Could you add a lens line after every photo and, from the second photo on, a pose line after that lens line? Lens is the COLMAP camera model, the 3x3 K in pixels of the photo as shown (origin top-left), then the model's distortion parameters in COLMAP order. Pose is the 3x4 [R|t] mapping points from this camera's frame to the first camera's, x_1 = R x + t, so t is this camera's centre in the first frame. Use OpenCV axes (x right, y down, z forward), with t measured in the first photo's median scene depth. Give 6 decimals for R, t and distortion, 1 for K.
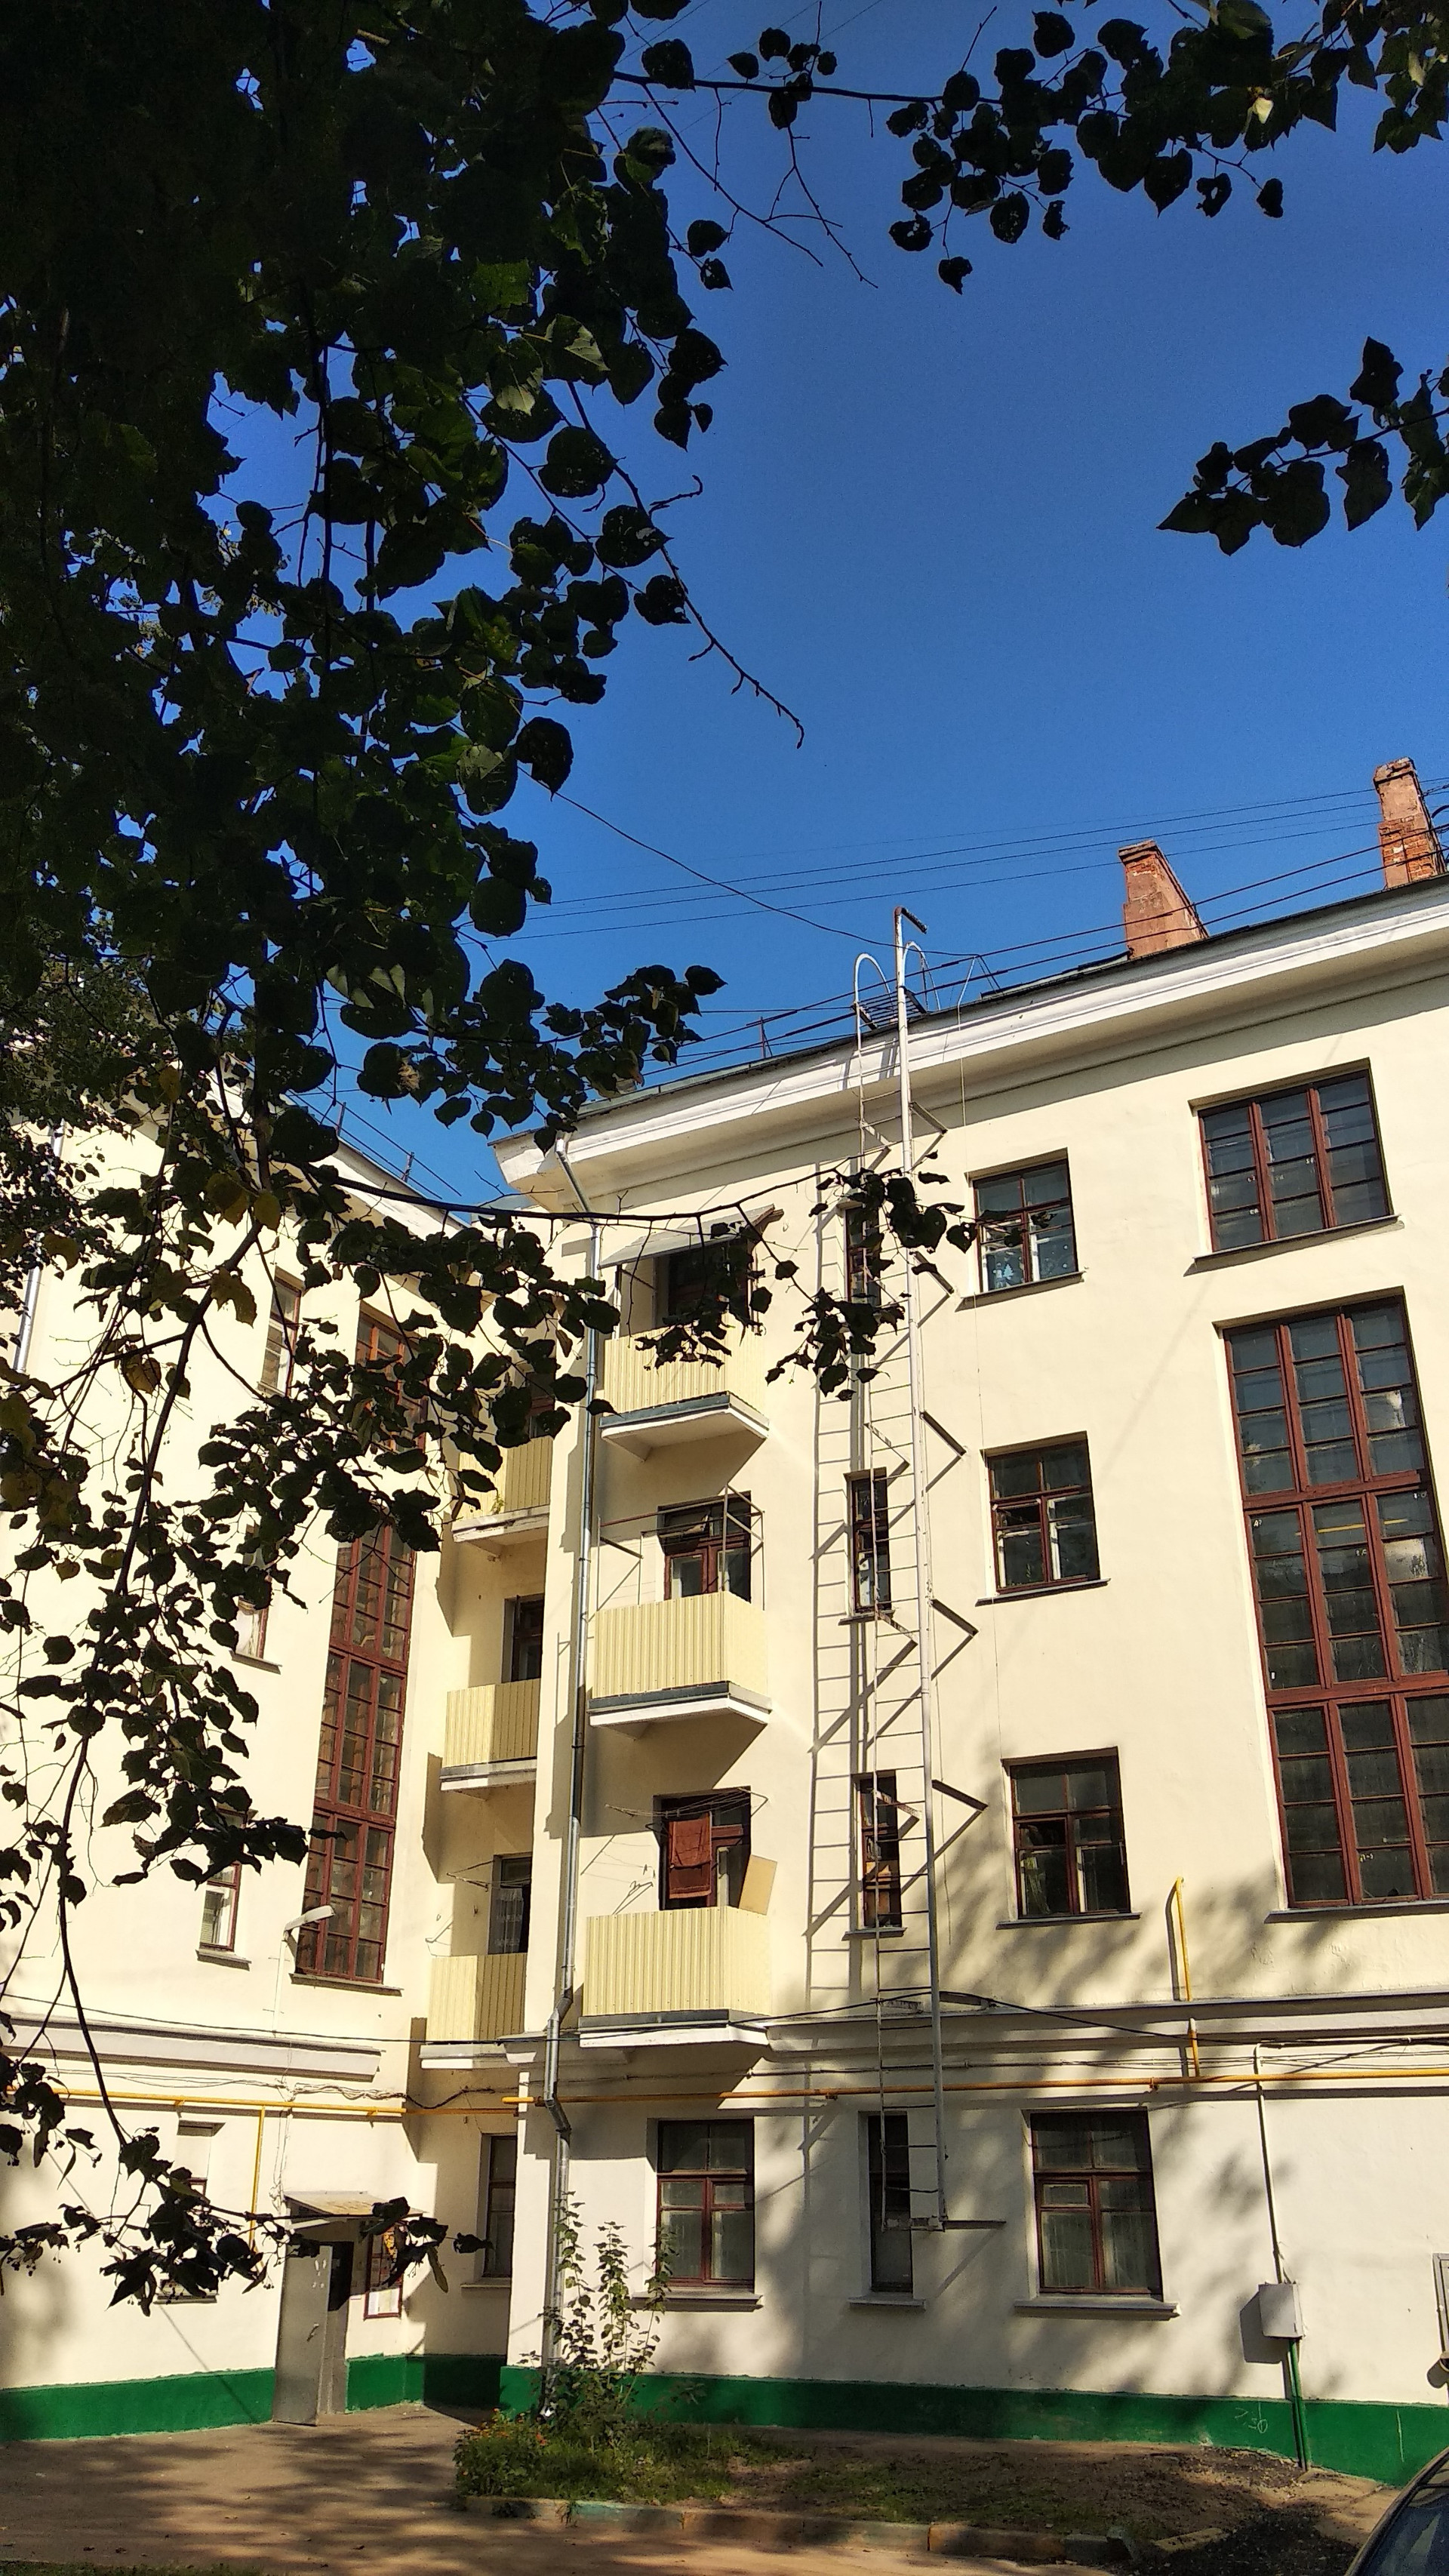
lens RADIAL K [[1989.7, 0, 703.5], [0, 1989.7, 1296.8], [0, 0, 1]] dist [0.031691, -0.046070]
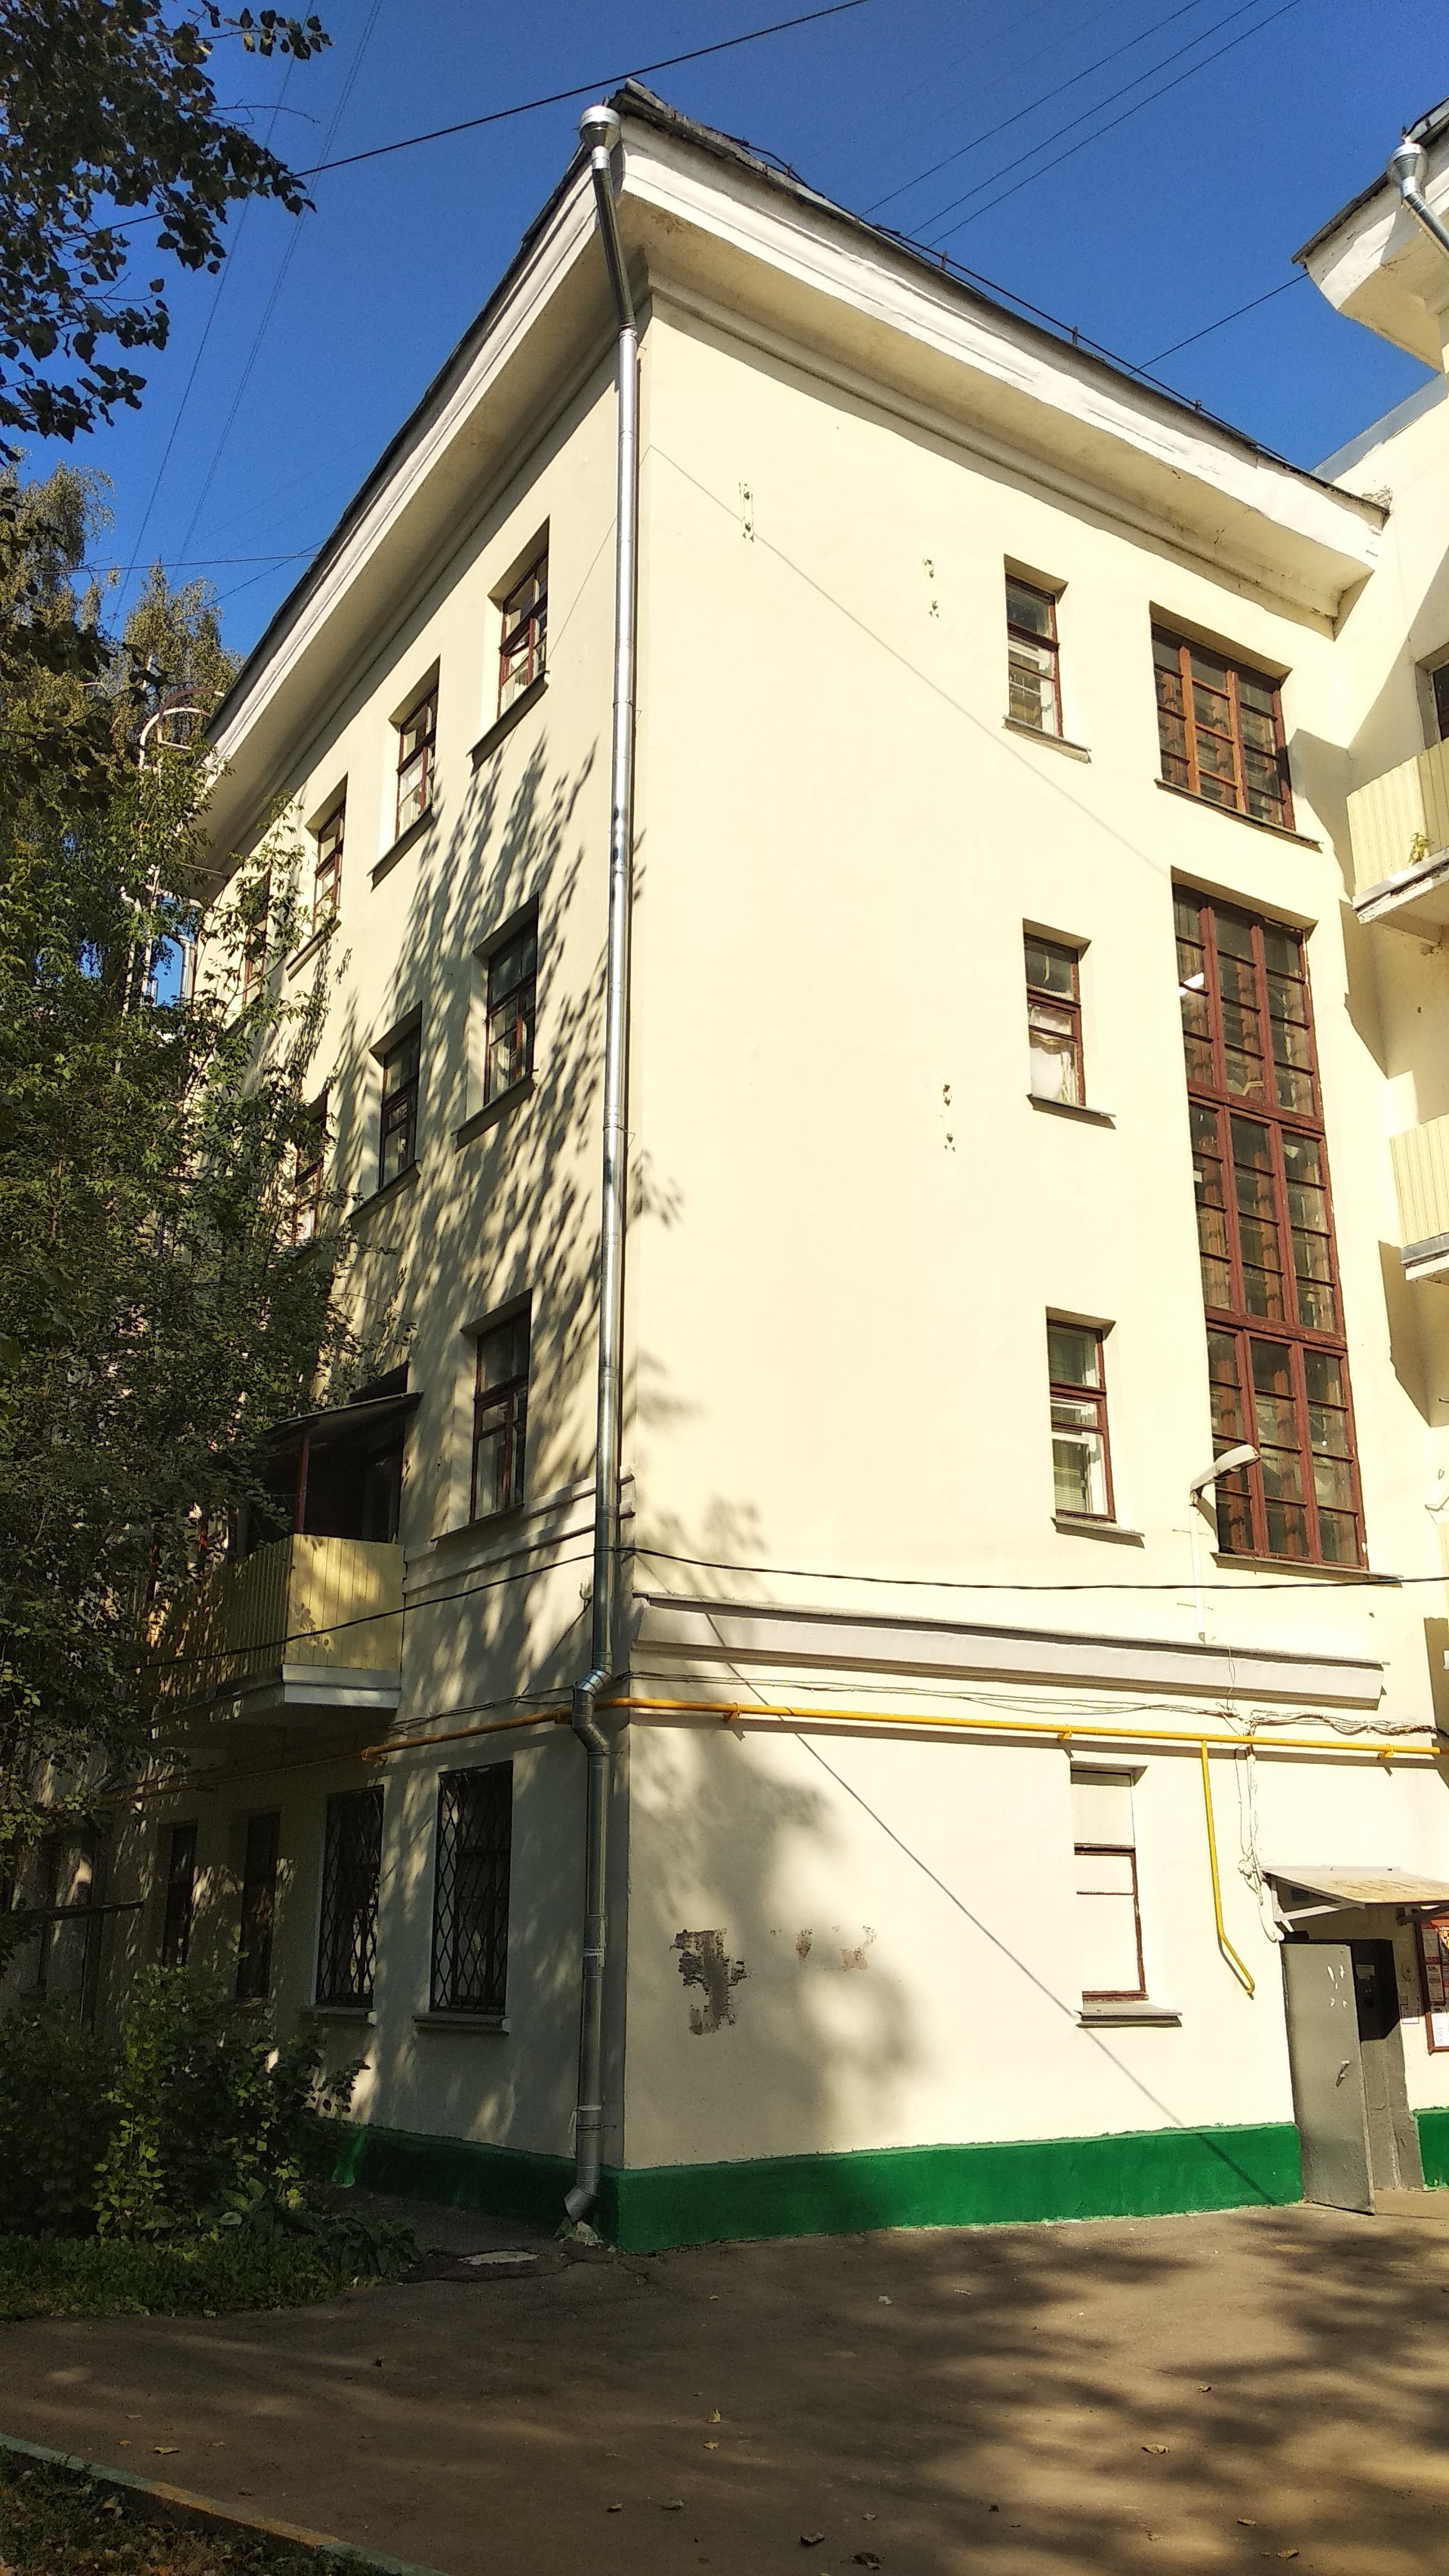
lens RADIAL K [[1989.7, 0, 749.1], [0, 1989.7, 1293.9], [0, 0, 1]] dist [0.031691, -0.046070]
pose [[0.881483, -0.163542, -0.442993, -0.036197], [0.210432, 0.975859, 0.058462, 0.185753], [0.422737, -0.144753, 0.894617, 0.360561]]
